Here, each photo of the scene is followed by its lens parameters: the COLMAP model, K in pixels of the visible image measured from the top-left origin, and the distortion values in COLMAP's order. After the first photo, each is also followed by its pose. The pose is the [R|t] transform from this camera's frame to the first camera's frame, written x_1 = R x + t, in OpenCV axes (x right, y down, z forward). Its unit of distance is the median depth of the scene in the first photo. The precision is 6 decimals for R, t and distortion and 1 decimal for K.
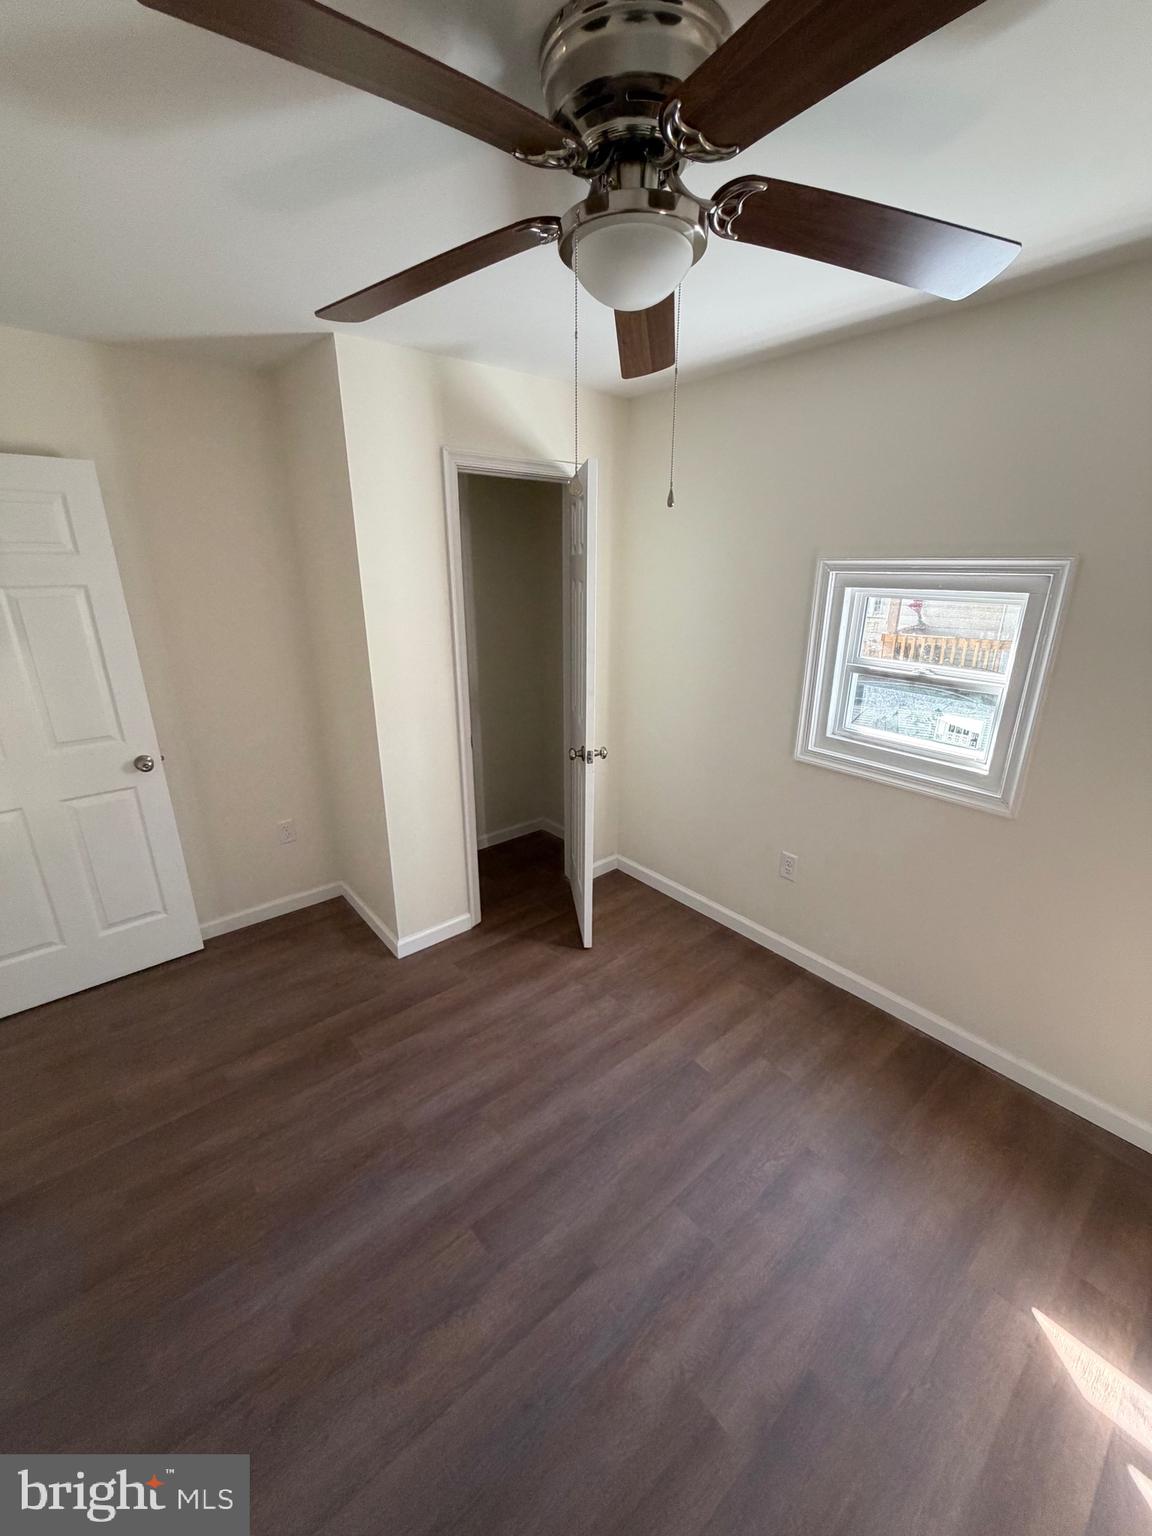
lens RADIAL K [[611.6, 0, 577.2], [0, 611.6, 764.0], [0, 0, 1]] dist [-0.000179, 0.000282]
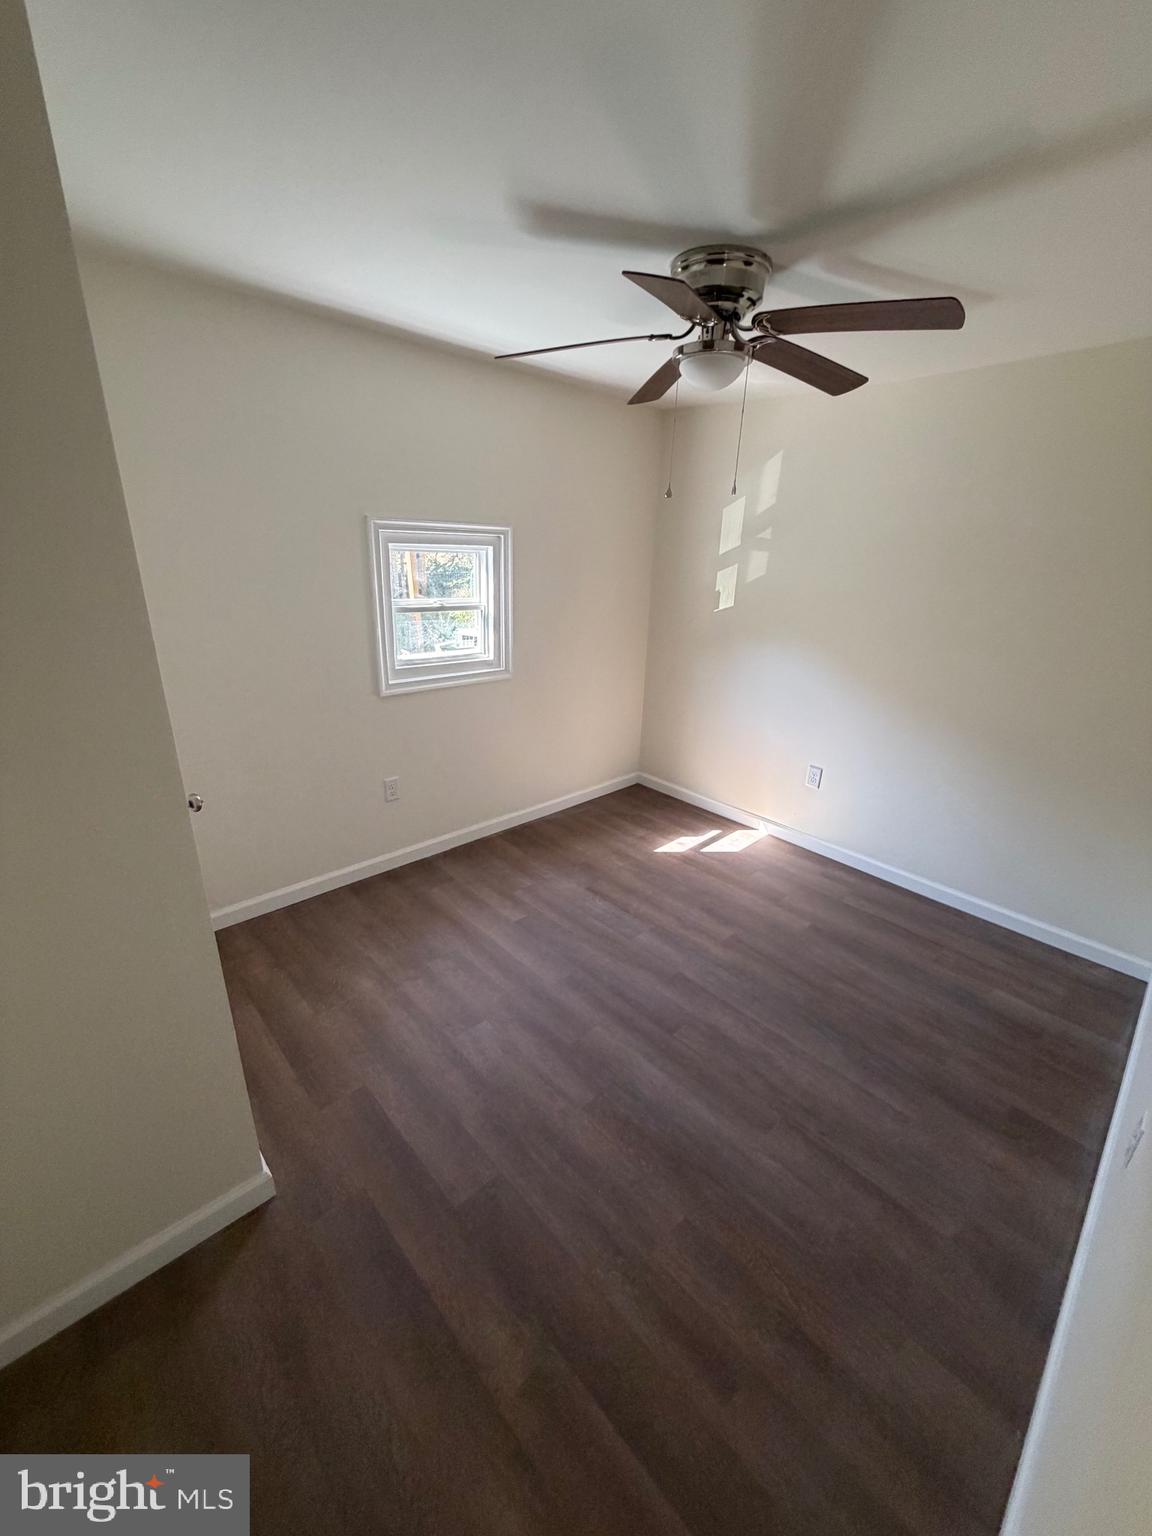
lens RADIAL K [[611.6, 0, 577.2], [0, 611.6, 764.0], [0, 0, 1]] dist [-0.000179, 0.000282]
pose [[-0.059108, -0.349762, 0.934972, -0.970737], [0.277378, 0.893972, 0.351960, -0.242982], [-0.958941, 0.280144, 0.044175, 0.781951]]
